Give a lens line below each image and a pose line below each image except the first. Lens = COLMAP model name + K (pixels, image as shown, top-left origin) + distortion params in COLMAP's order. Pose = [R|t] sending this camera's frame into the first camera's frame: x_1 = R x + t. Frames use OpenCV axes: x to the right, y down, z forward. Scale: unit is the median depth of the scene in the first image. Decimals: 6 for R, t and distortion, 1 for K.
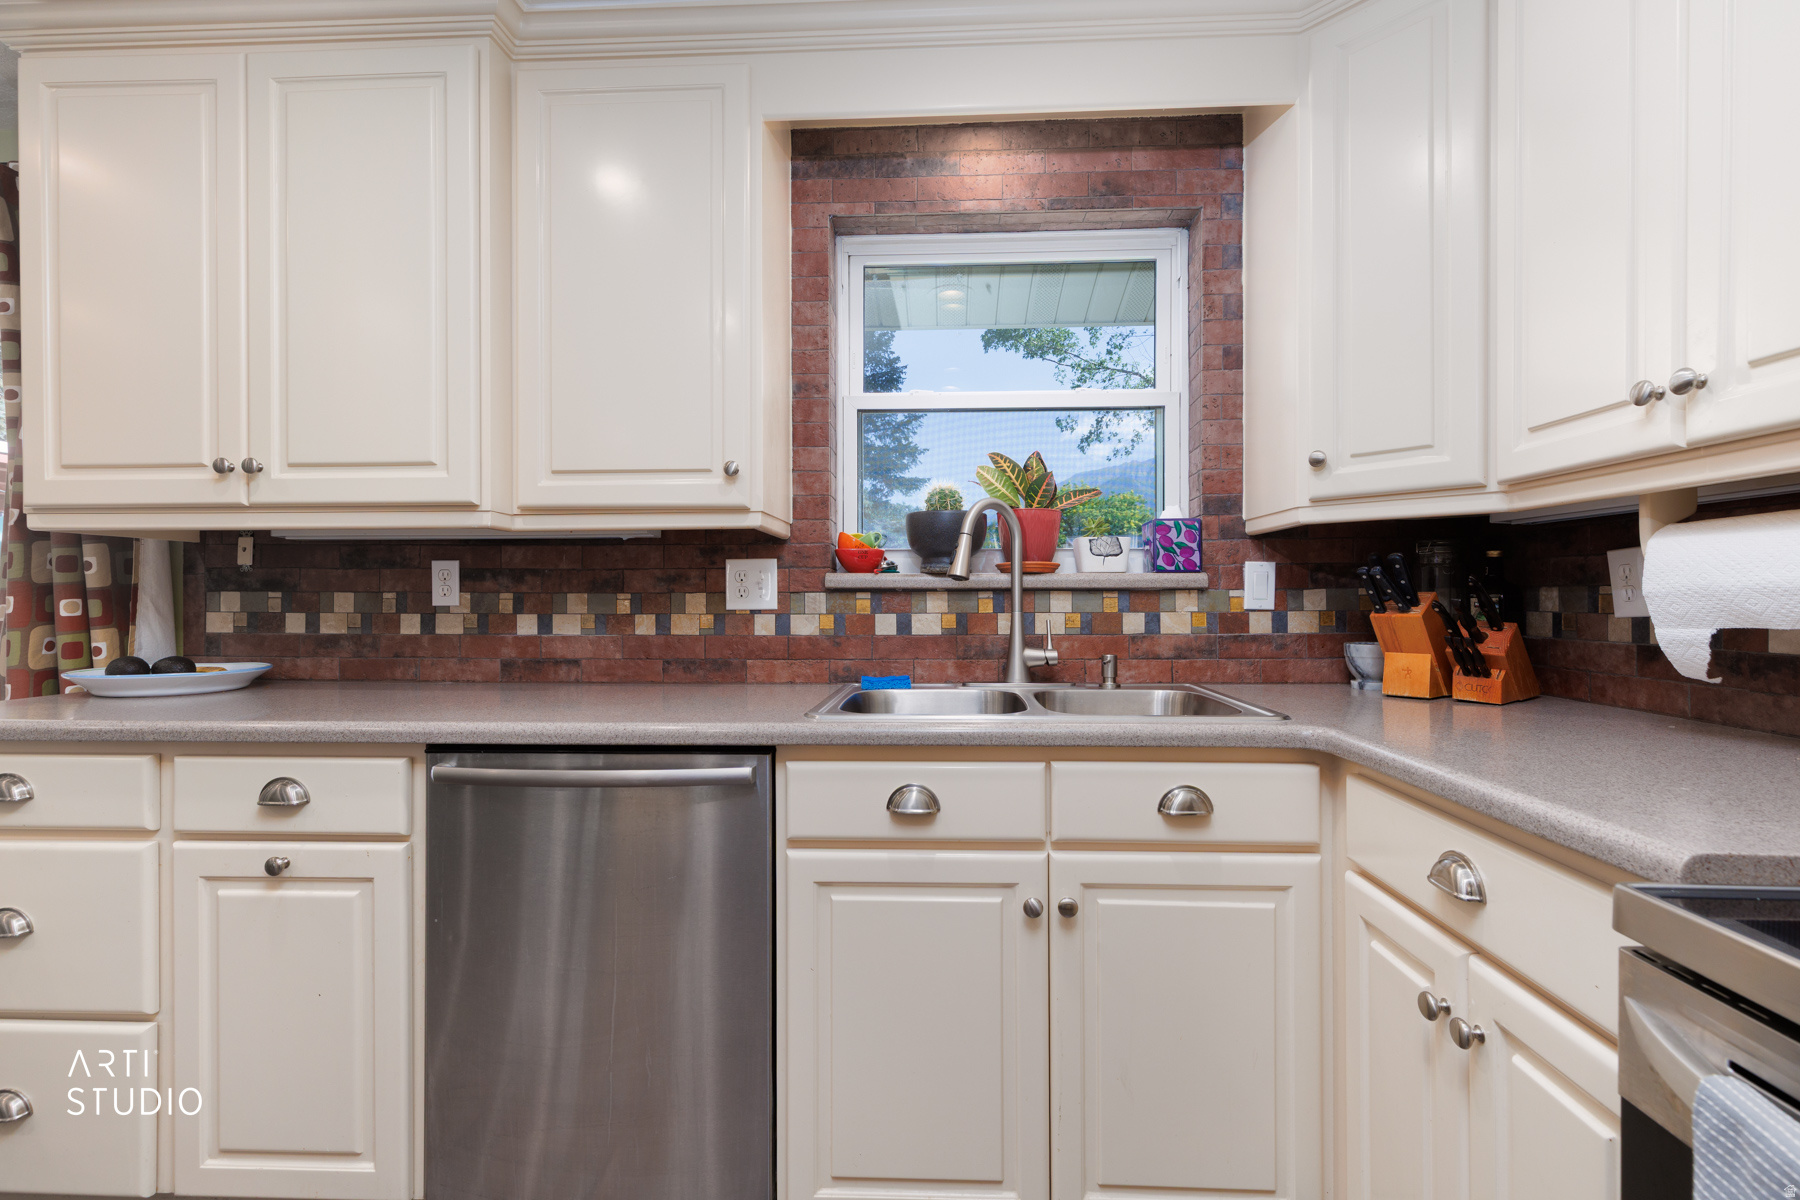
lens RADIAL K [[813.1, 0, 904.3], [0, 813.1, 592.6], [0, 0, 1]] dist [0.011026, -0.001812]
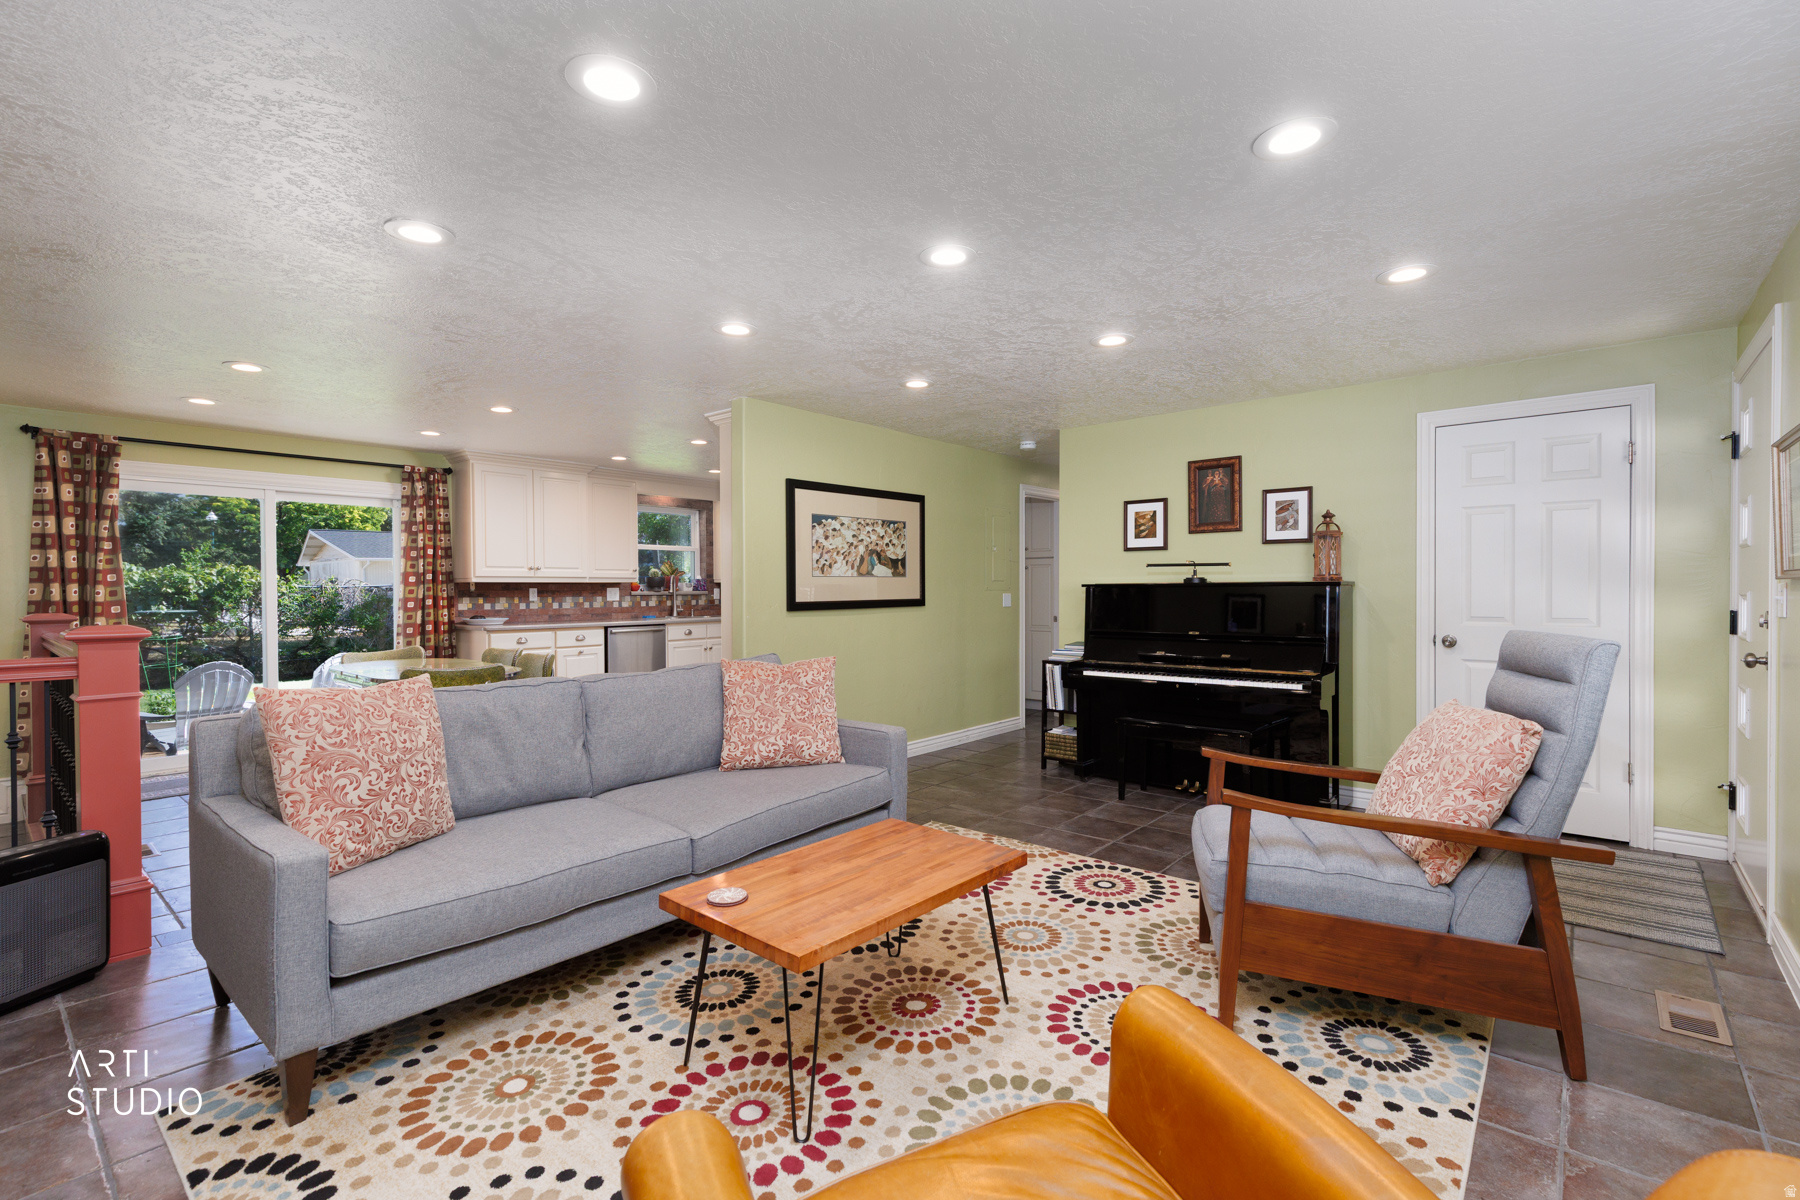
lens RADIAL K [[813.1, 0, 909.7], [0, 813.1, 590.3], [0, 0, 1]] dist [0.011026, -0.001812]
pose [[0.605802, -0.003558, 0.795607, -2.480281], [-0.000822, 0.999987, 0.005098, -0.051834], [-0.795615, -0.003742, 0.605791, -2.570820]]
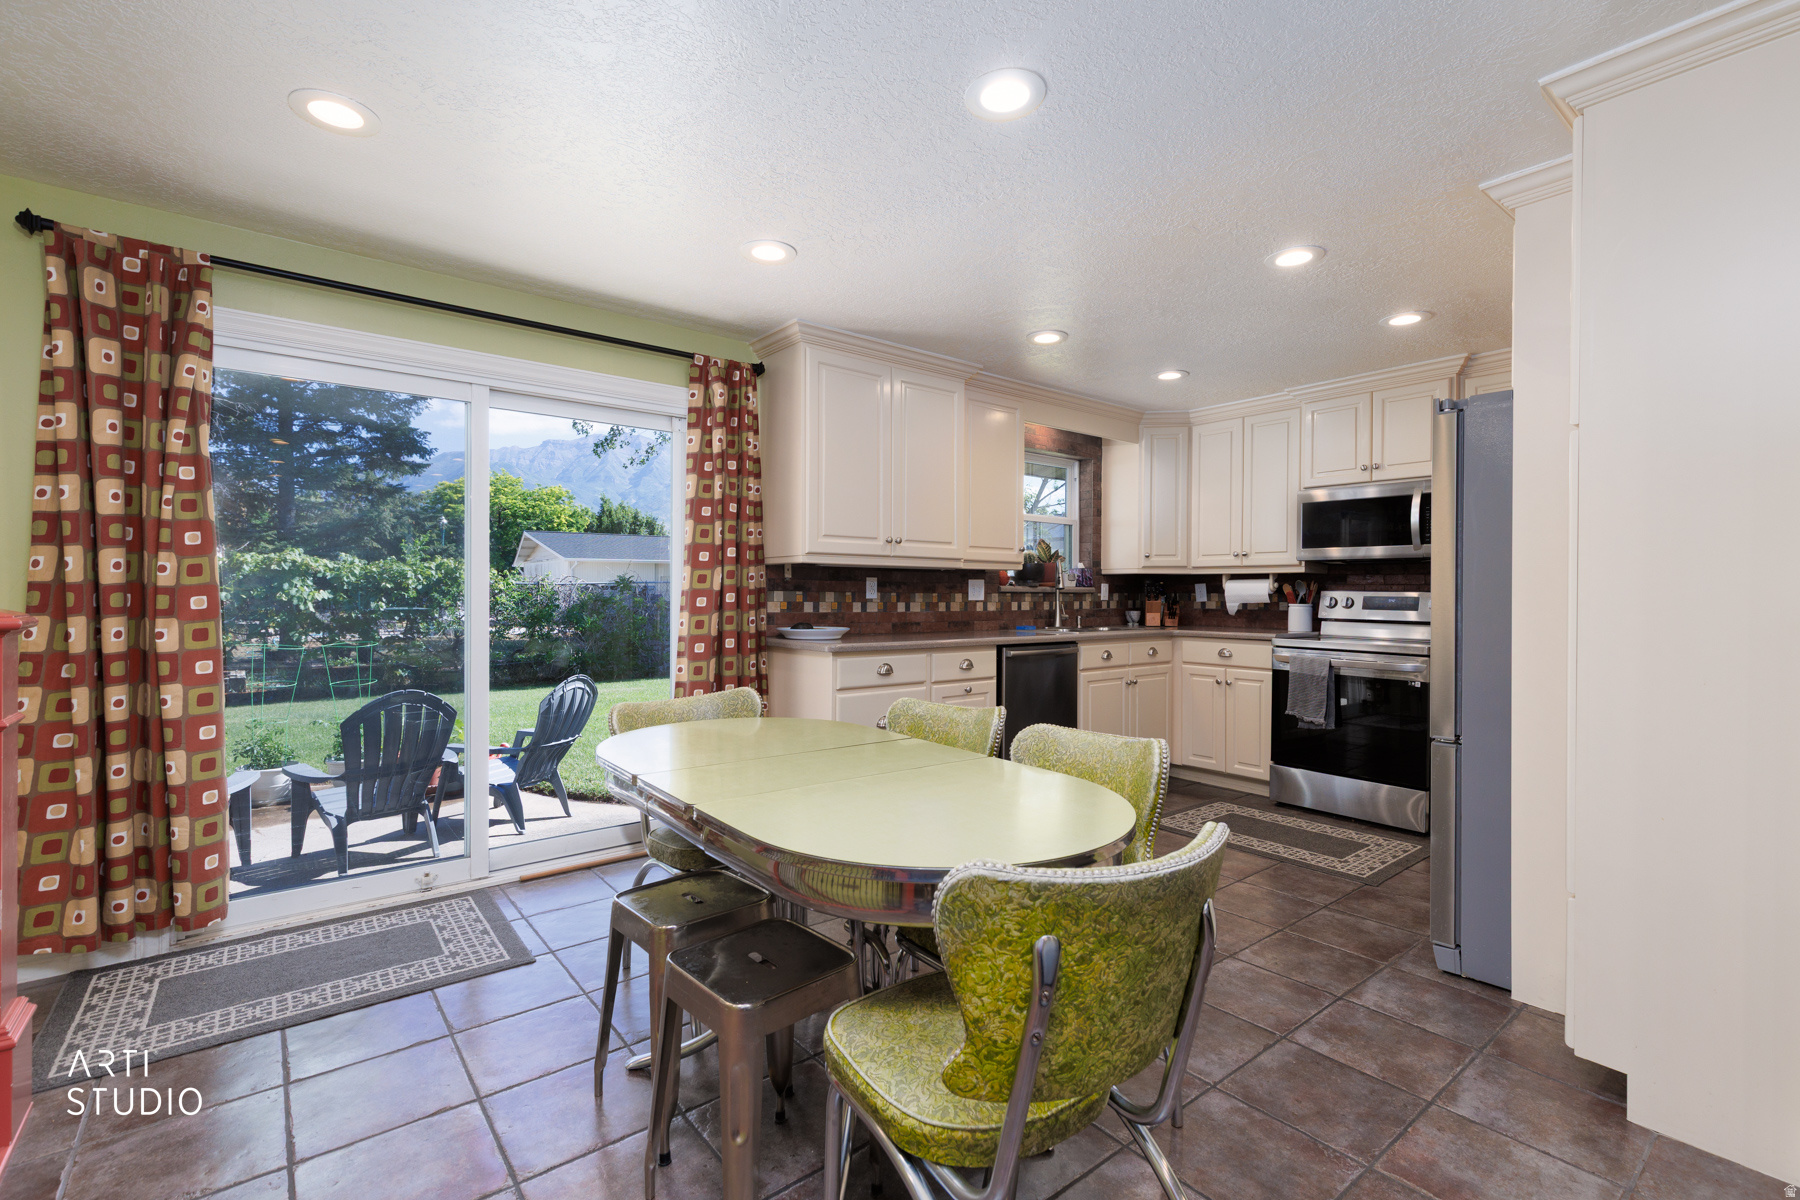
lens RADIAL K [[813.1, 0, 909.0], [0, 813.1, 590.1], [0, 0, 1]] dist [0.011026, -0.001812]
pose [[0.744781, 0.007855, 0.667263, -1.963338], [-0.009344, 0.999955, -0.001342, -0.004508], [-0.667244, -0.005236, 0.744821, -0.677645]]
